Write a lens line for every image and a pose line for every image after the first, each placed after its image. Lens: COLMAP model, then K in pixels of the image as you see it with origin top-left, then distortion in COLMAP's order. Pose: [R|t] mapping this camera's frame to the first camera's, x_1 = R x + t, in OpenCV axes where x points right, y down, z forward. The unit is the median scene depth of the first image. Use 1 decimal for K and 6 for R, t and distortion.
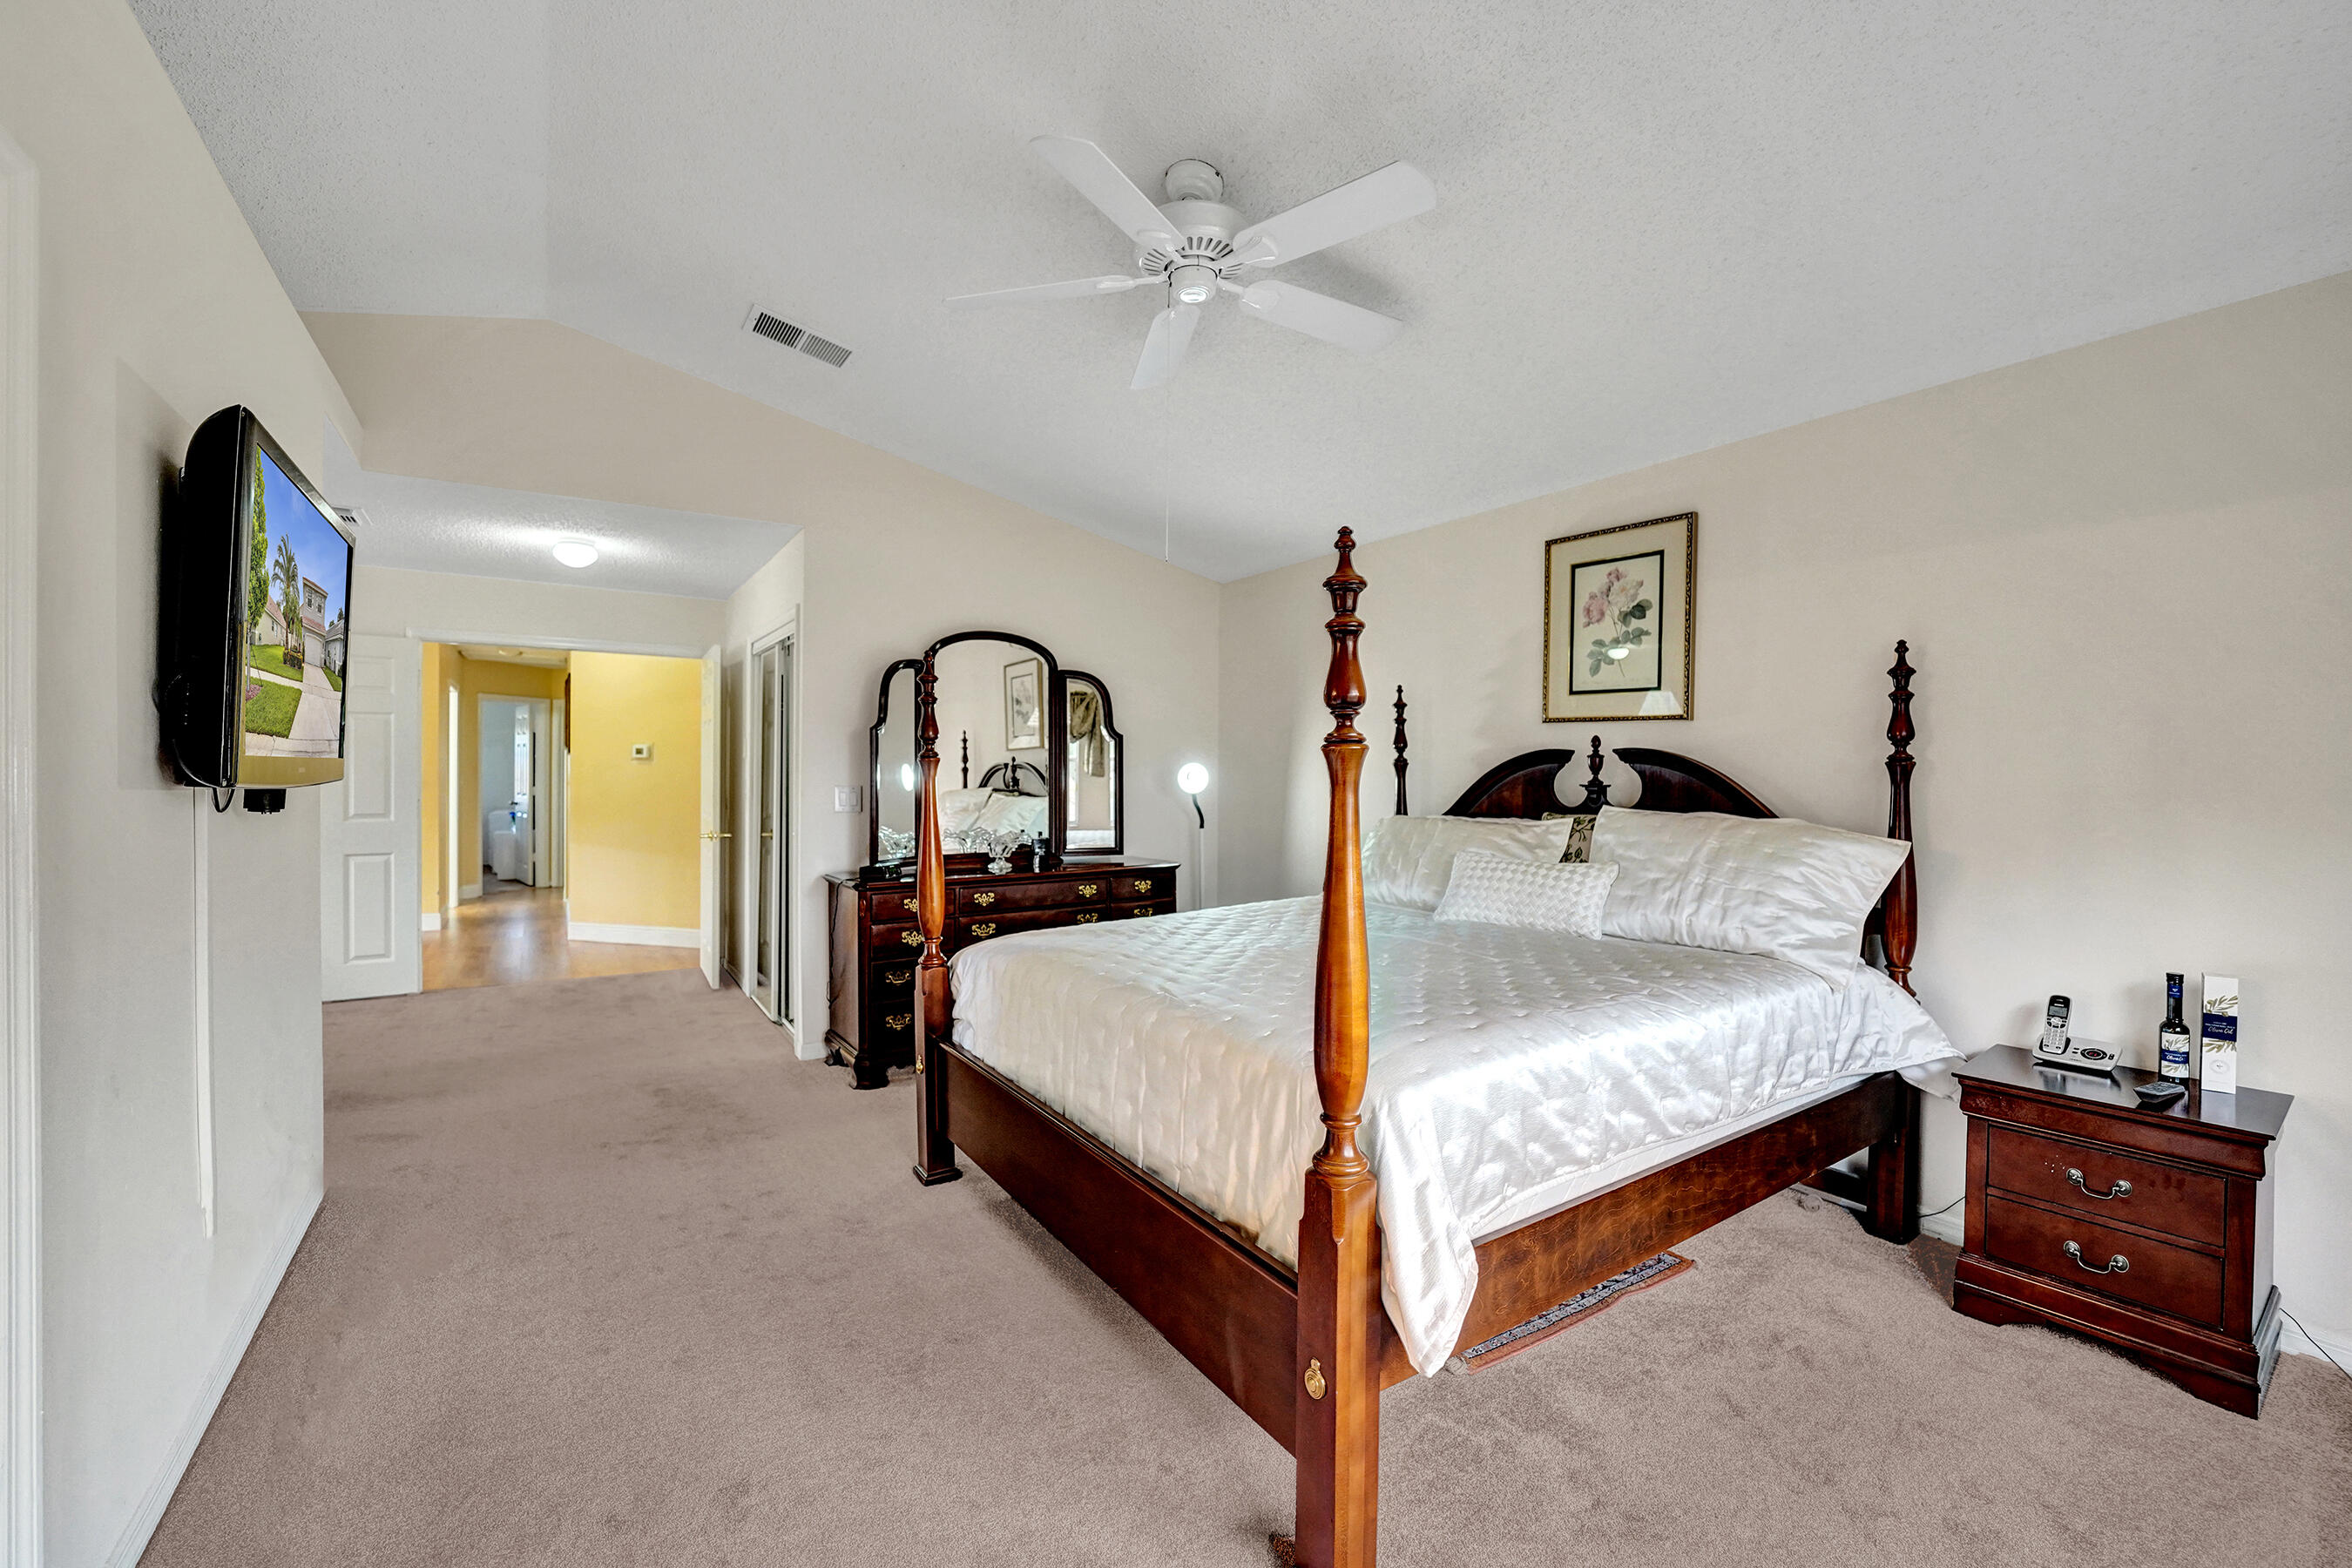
lens RADIAL K [[966.2, 0, 1180.1], [0, 966.2, 774.4], [0, 0, 1]] dist [-0.030262, 0.003981]
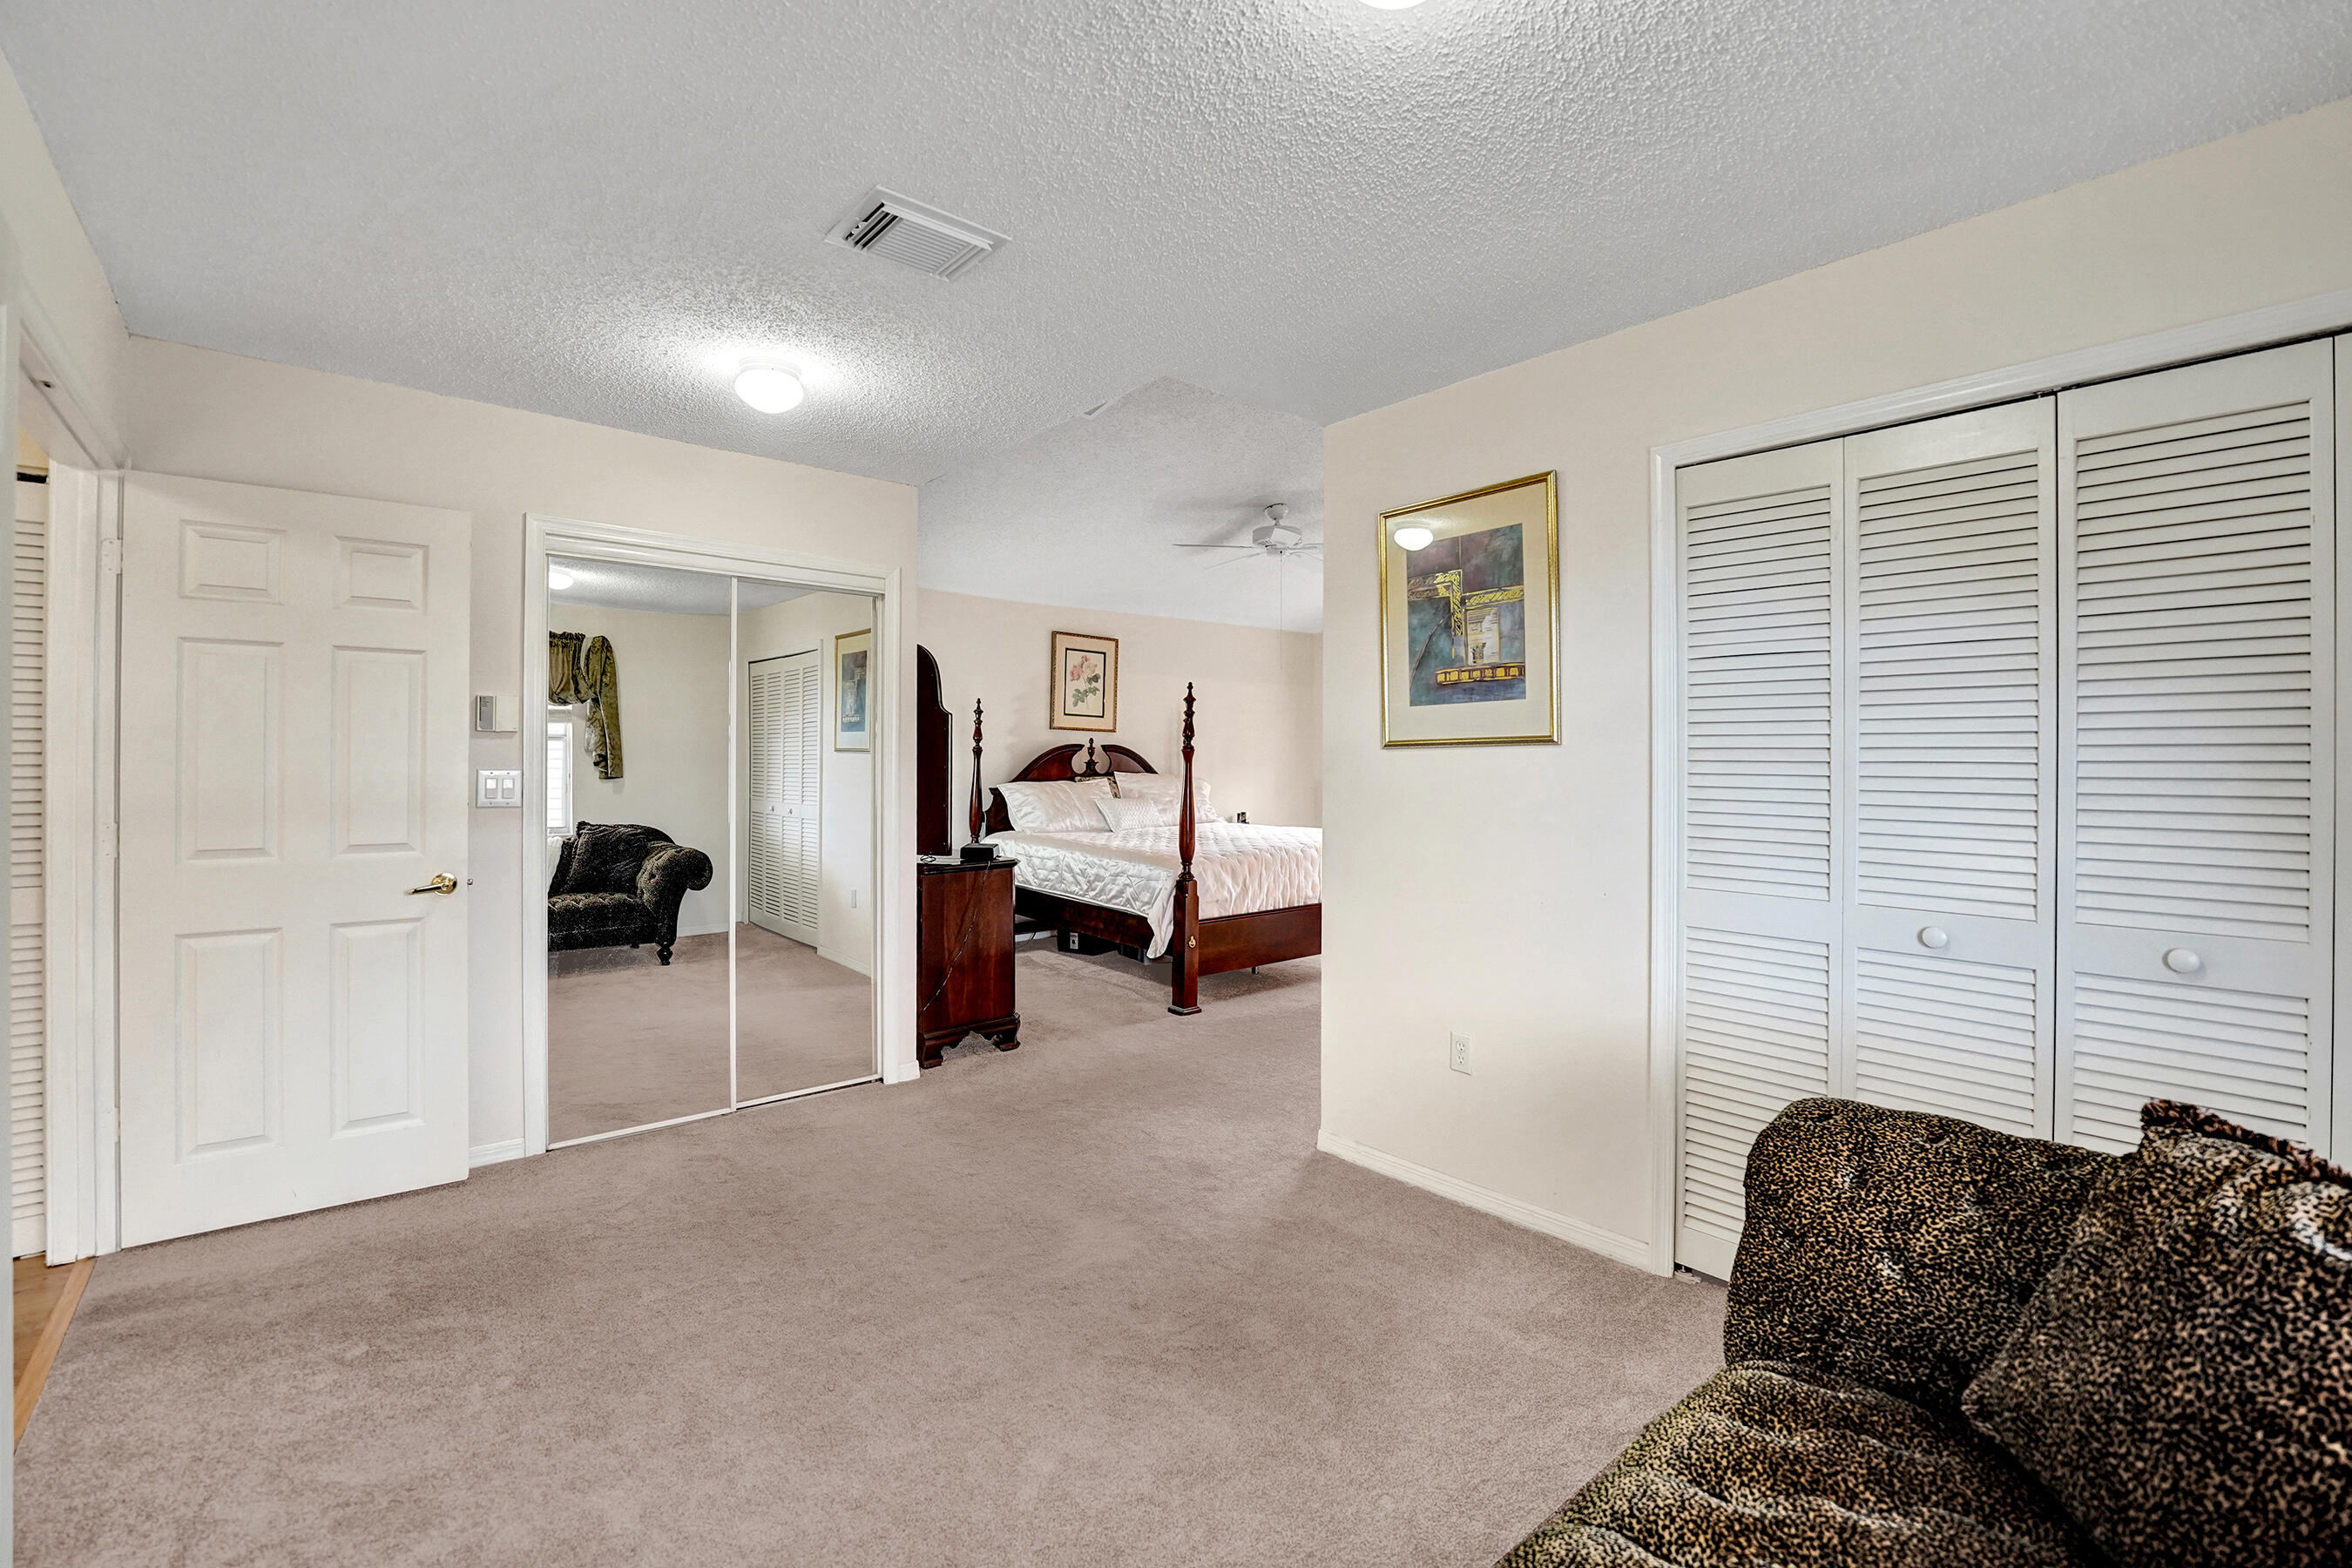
lens RADIAL K [[966.2, 0, 1178.1], [0, 966.2, 758.2], [0, 0, 1]] dist [-0.030262, 0.003981]
pose [[-0.168959, 0.000831, 0.985623, -1.564278], [0.005244, 0.999986, 0.000055, 0.002983], [-0.985609, 0.005178, -0.168961, 1.135972]]
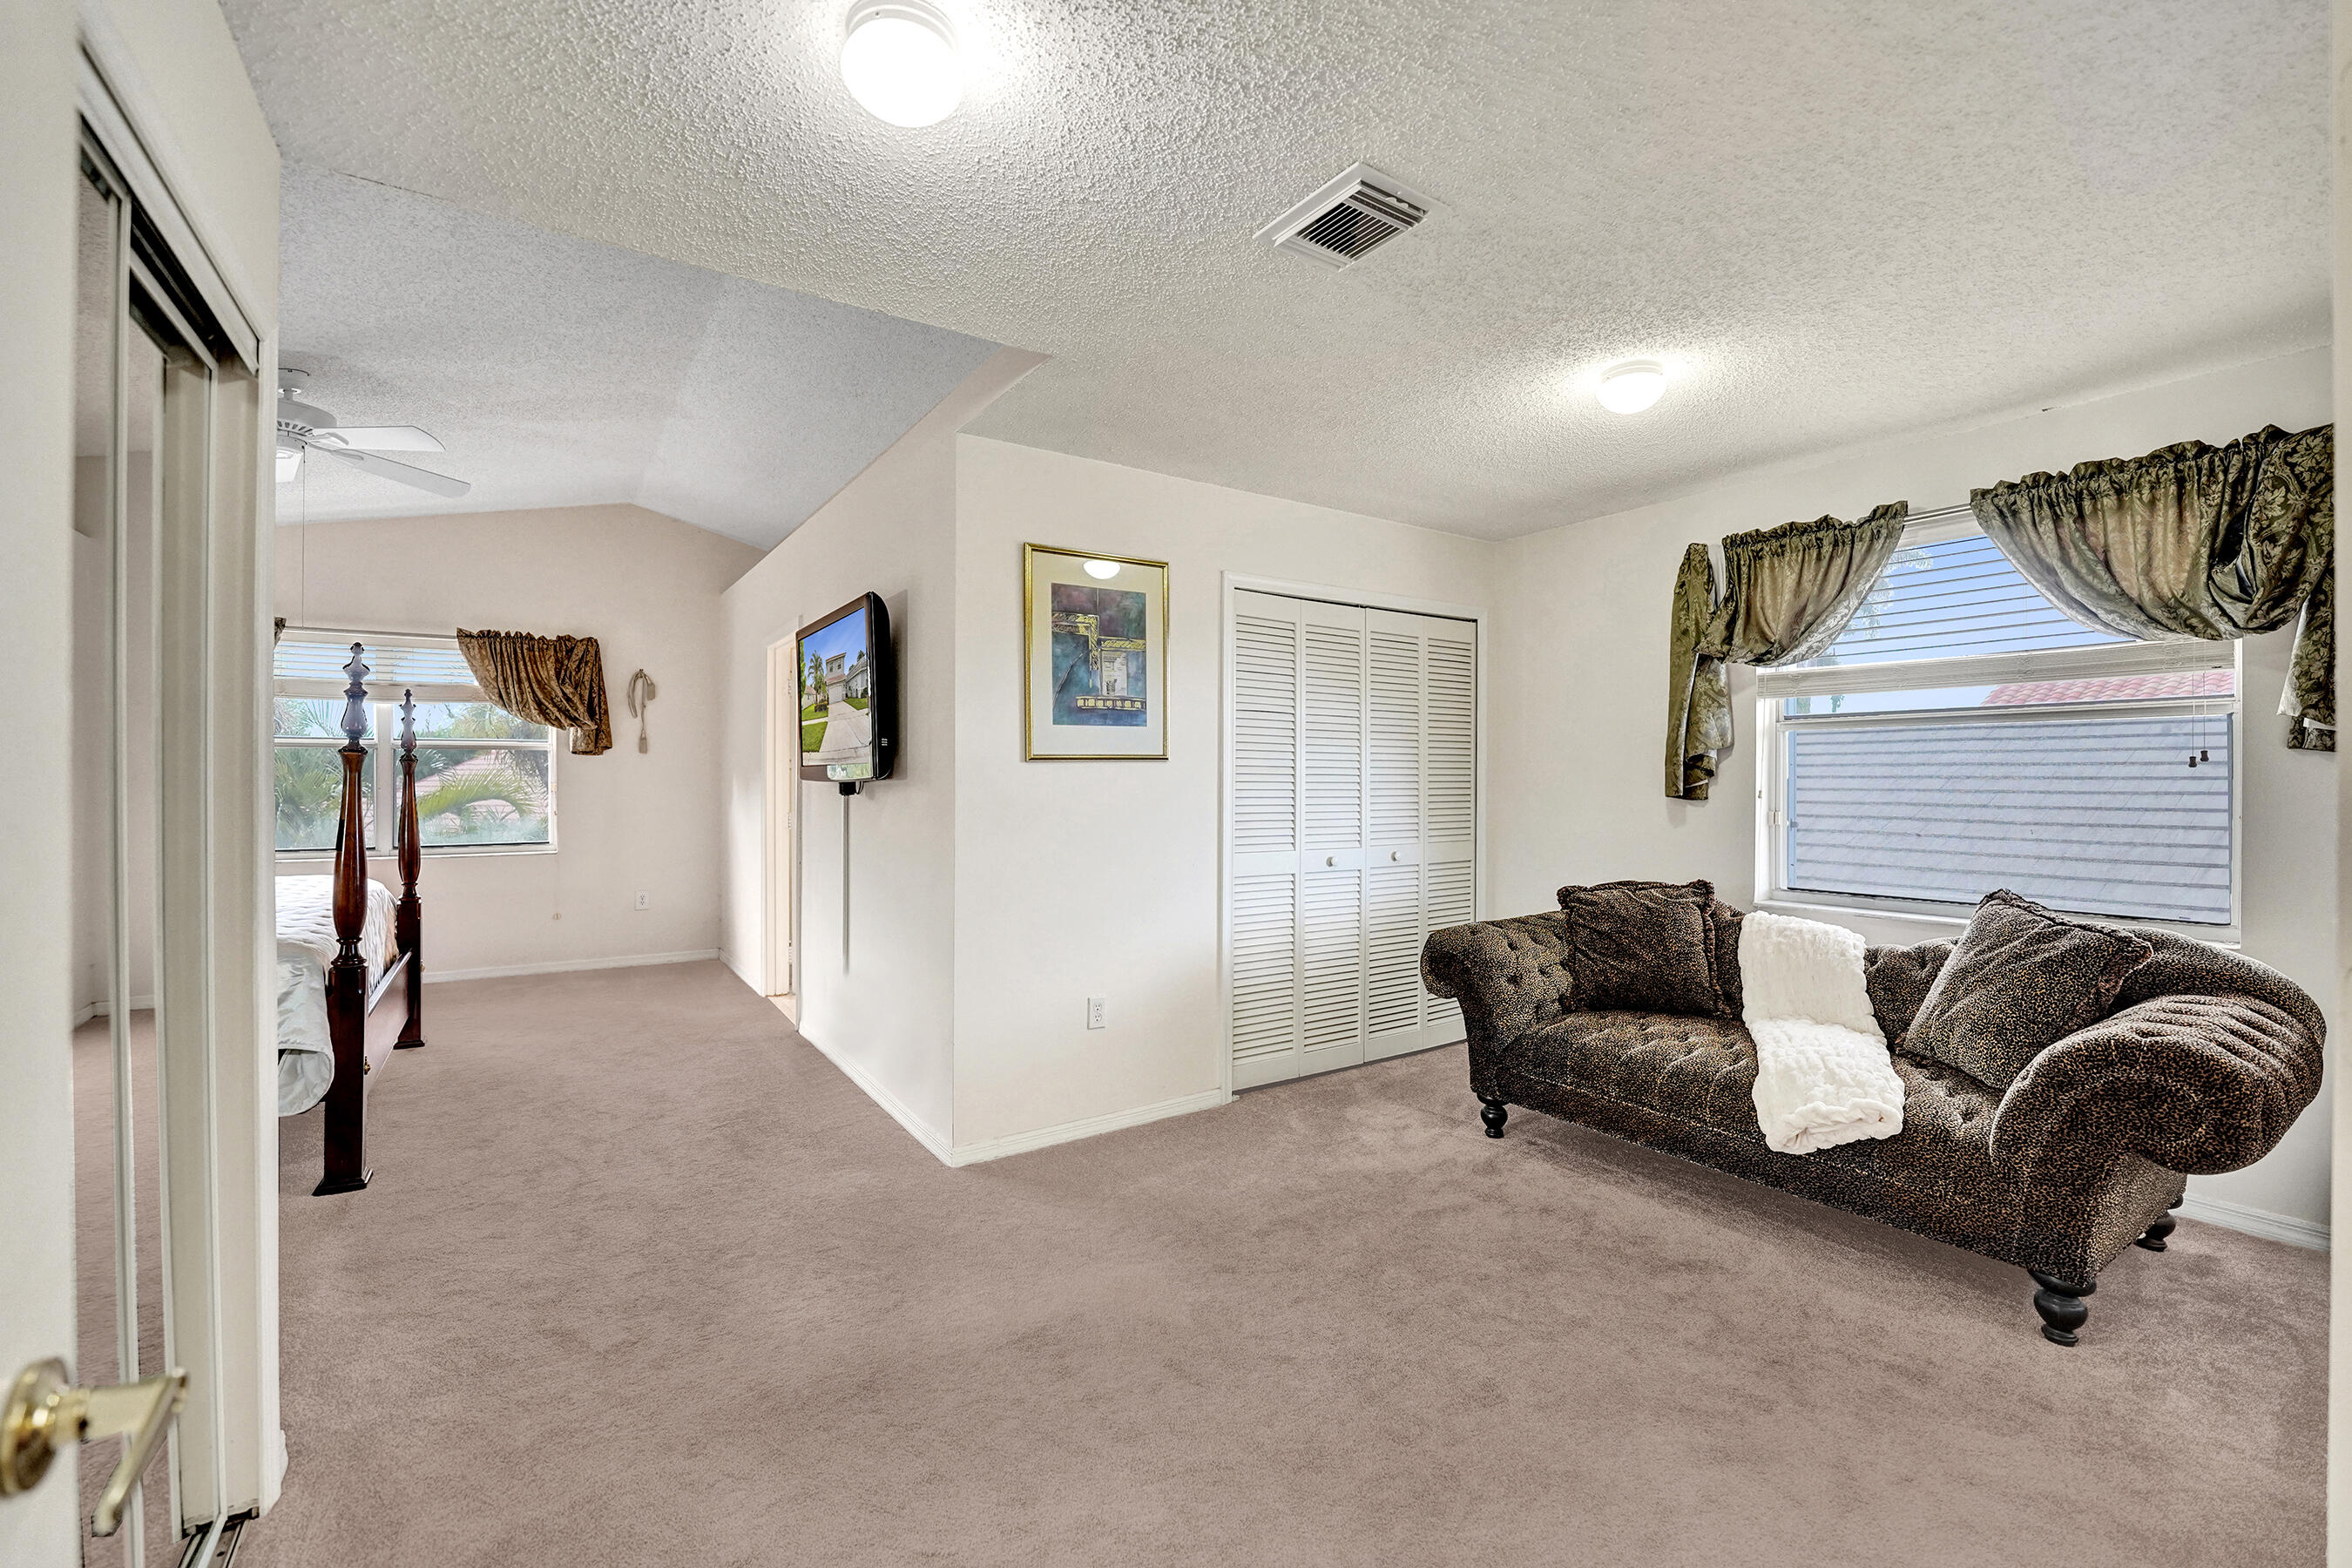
lens RADIAL K [[966.2, 0, 1163.1], [0, 966.2, 785.9], [0, 0, 1]] dist [-0.030262, 0.003981]
pose [[-0.999605, -0.003596, -0.027880, -0.906584], [-0.004000, 0.999888, 0.014437, 0.004991], [0.027825, 0.014543, -0.999507, 1.703407]]
